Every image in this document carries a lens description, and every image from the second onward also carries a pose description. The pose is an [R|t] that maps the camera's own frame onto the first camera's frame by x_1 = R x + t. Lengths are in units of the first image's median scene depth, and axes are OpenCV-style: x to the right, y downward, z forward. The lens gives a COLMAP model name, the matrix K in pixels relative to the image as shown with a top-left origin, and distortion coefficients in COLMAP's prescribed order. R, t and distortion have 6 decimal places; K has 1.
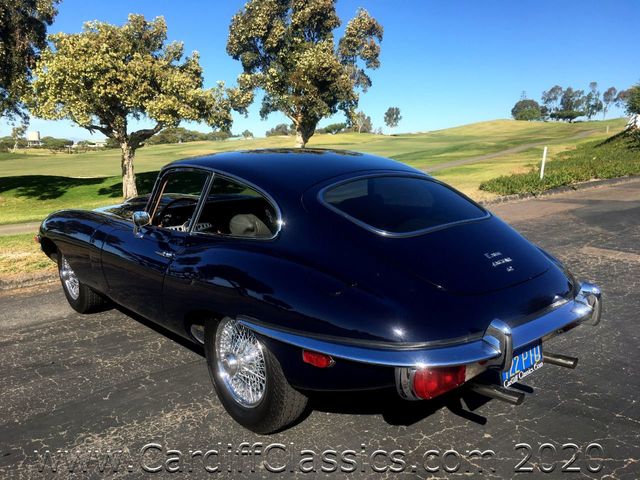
lens RADIAL K [[545.5, 0, 319.5], [0, 545.5, 240.8], [0, 0, 1]] dist [0.089112, -0.129591]
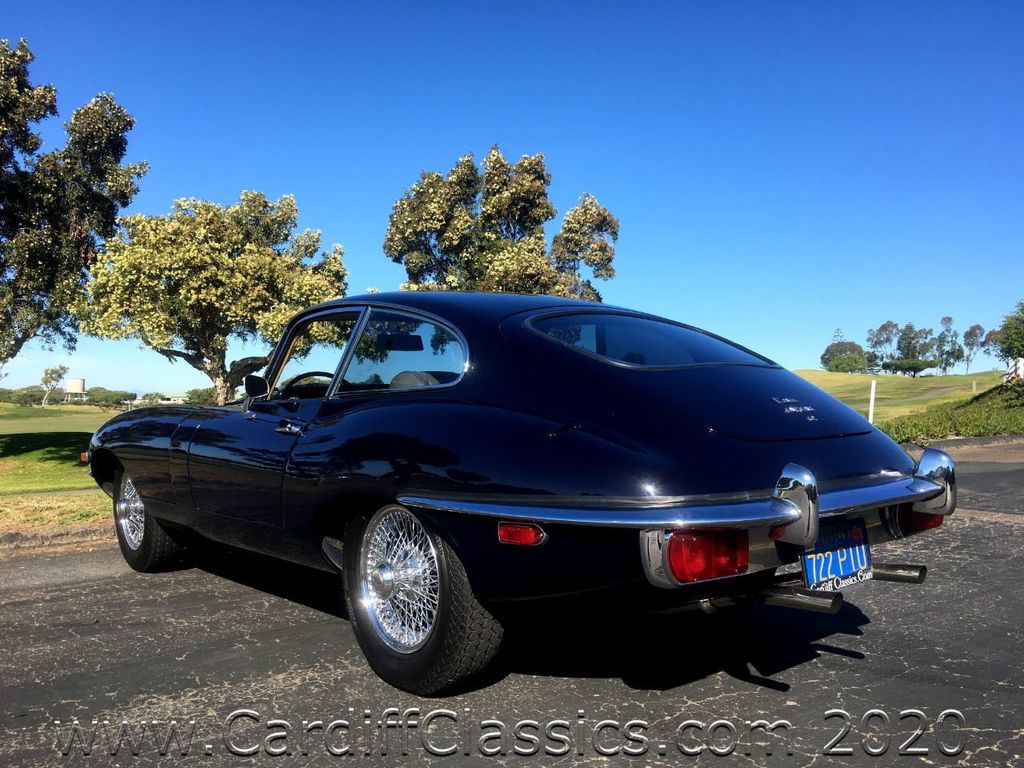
lens RADIAL K [[872.8, 0, 511.2], [0, 872.8, 385.3], [0, 0, 1]] dist [0.089112, -0.129591]
pose [[0.999826, 0.015036, -0.011076, -0.000596], [-0.016911, 0.980581, -0.195385, 0.021172], [0.007923, 0.195539, 0.980664, -0.005147]]
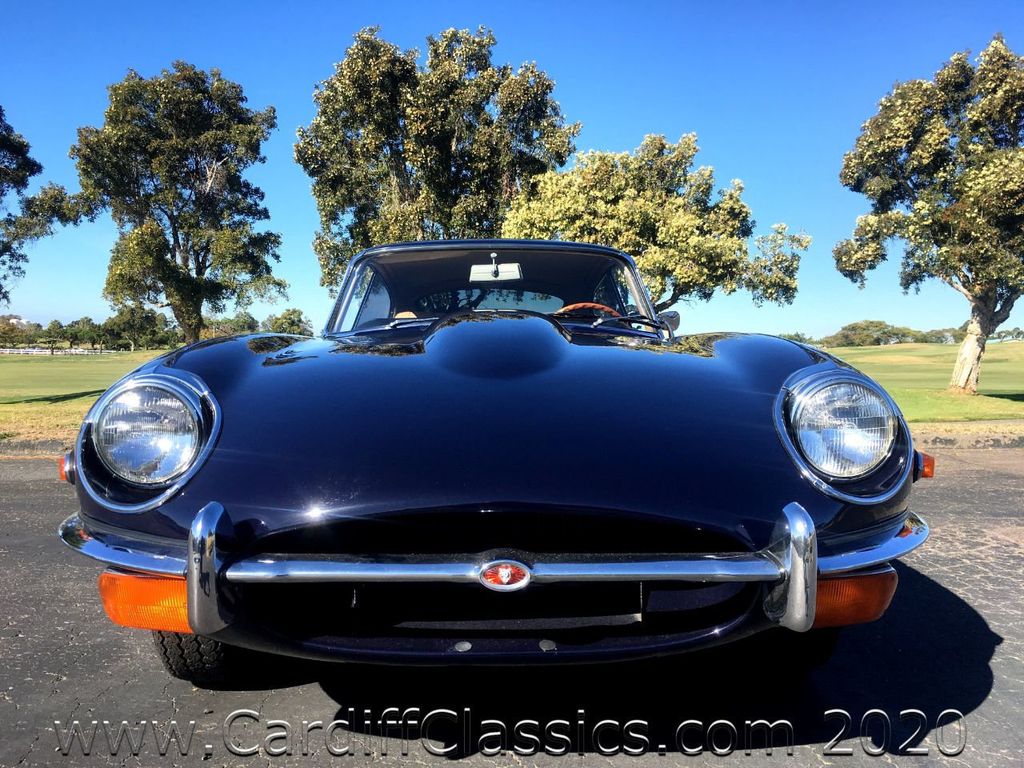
lens RADIAL K [[870.6, 0, 513.5], [0, 870.6, 383.1], [0, 0, 1]] dist [0.092074, -0.132600]
pose [[0.794497, 0.052641, -0.604982, 0.147601], [-0.133592, 0.986981, -0.089562, 0.004526], [0.592391, 0.151977, 0.791186, 0.078025]]
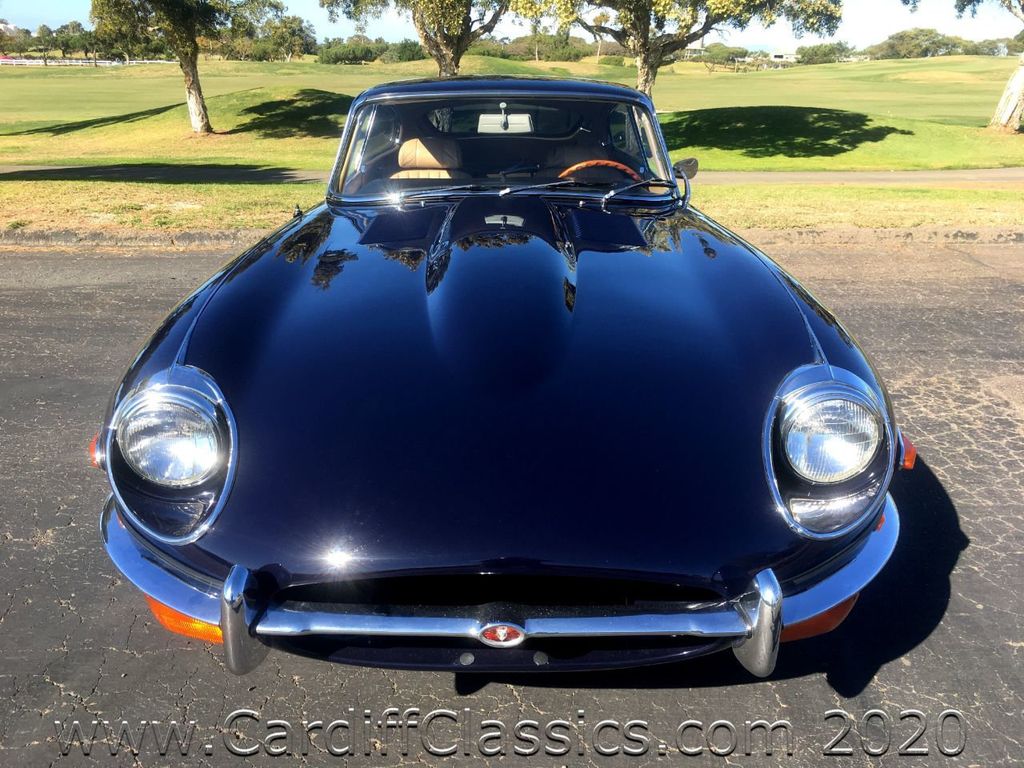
lens RADIAL K [[871.2, 0, 512.0], [0, 871.2, 384.0], [0, 0, 1]] dist [0.092703, -0.133412]
pose [[0.781684, 0.245545, -0.573305, 0.146384], [-0.139224, 0.964740, 0.223367, -0.018654], [0.607937, -0.094784, 0.788307, 0.076266]]
